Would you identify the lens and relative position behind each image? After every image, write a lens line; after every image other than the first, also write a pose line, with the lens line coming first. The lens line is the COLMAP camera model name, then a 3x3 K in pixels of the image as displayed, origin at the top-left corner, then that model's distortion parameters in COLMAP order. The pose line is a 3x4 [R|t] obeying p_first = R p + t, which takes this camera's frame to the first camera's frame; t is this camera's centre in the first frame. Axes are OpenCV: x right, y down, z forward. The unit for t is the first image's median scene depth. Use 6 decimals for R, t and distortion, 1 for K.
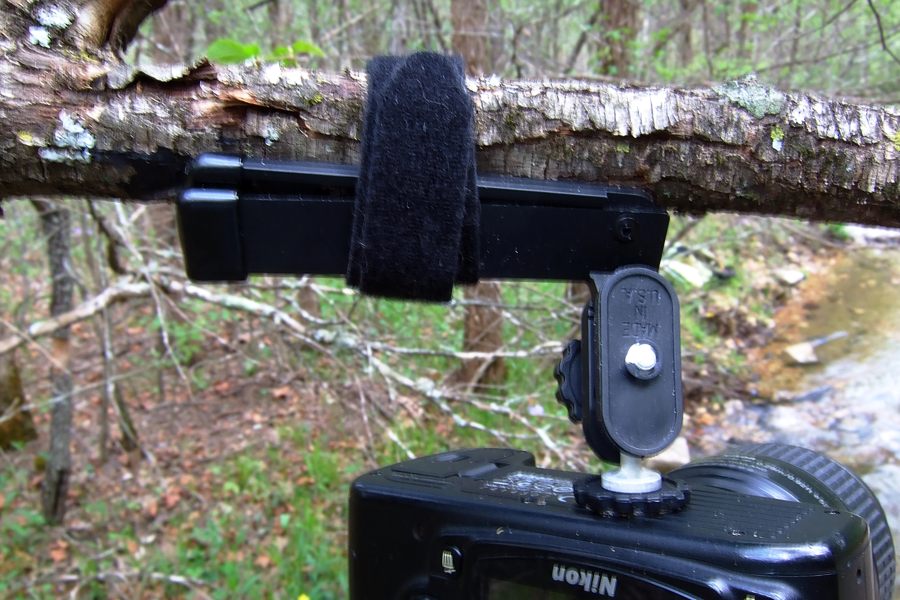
lens RADIAL K [[883.3, 0, 450.7], [0, 883.3, 302.9], [0, 0, 1]] dist [-0.076988, 0.066306]
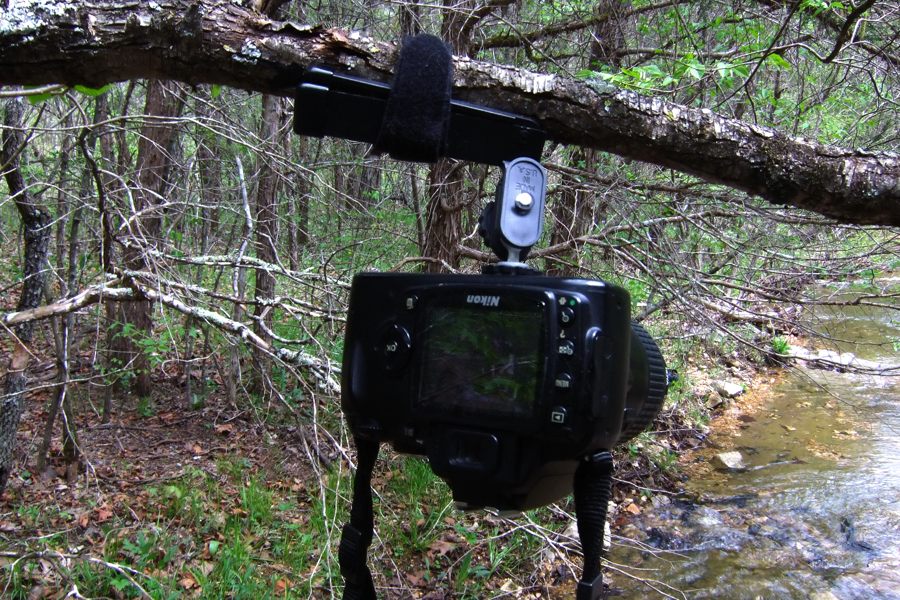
lens RADIAL K [[883.3, 0, 453.7], [0, 883.3, 297.4], [0, 0, 1]] dist [-0.076988, 0.066306]
pose [[0.990470, 0.128285, 0.050113, -0.000939], [-0.122756, 0.987275, -0.101088, 0.053041], [-0.062443, 0.093973, 0.993615, -0.098790]]
